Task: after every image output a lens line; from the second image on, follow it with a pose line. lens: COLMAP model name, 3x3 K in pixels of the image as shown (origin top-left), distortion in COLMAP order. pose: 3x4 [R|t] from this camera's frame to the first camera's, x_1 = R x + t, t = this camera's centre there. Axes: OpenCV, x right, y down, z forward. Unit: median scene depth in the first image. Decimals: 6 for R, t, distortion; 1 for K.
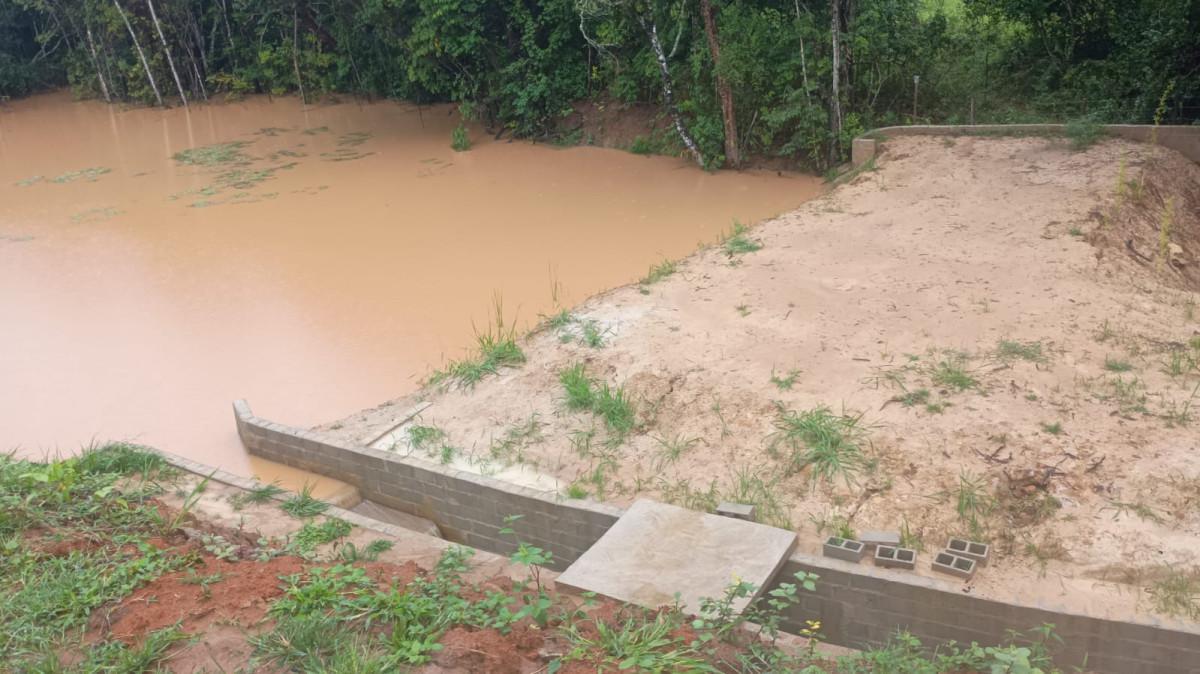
lens RADIAL K [[1048.3, 0, 607.3], [0, 1048.3, 345.3], [0, 0, 1]] dist [0.062040, -0.070317]
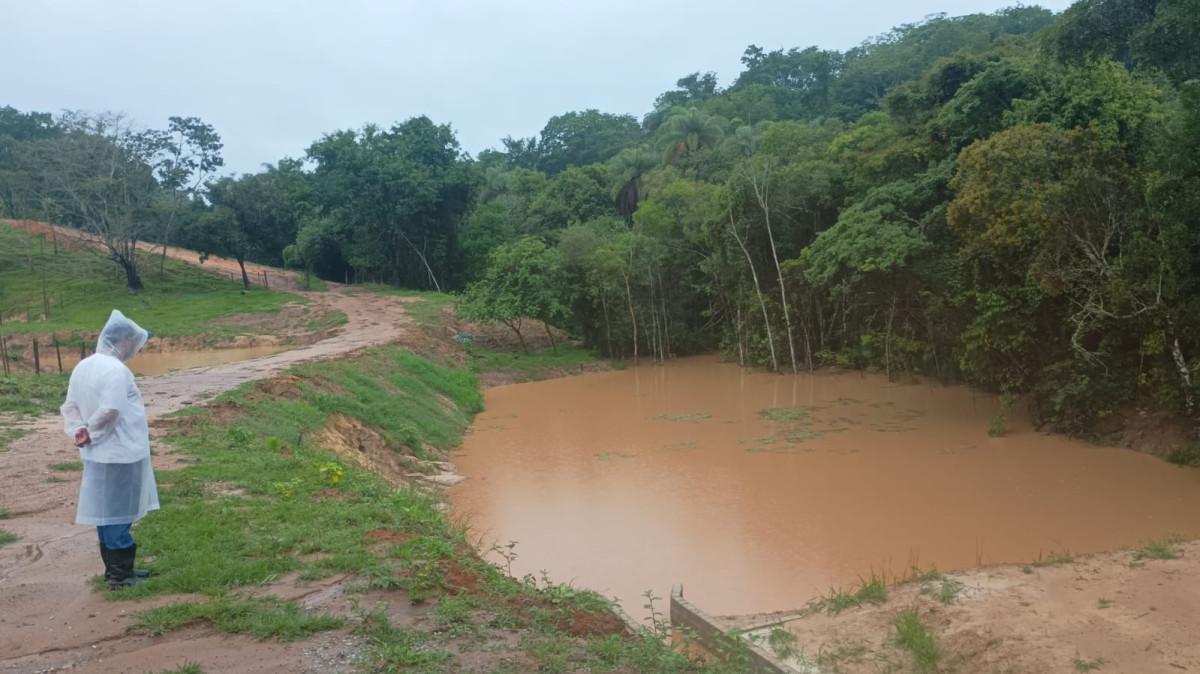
lens RADIAL K [[1048.3, 0, 607.3], [0, 1048.3, 345.3], [0, 0, 1]] dist [0.062040, -0.070317]
pose [[0.811696, 0.081341, -0.578388, 0.229186], [-0.227474, 0.956094, -0.184772, 0.020809], [0.537964, 0.281547, 0.794561, -0.133227]]
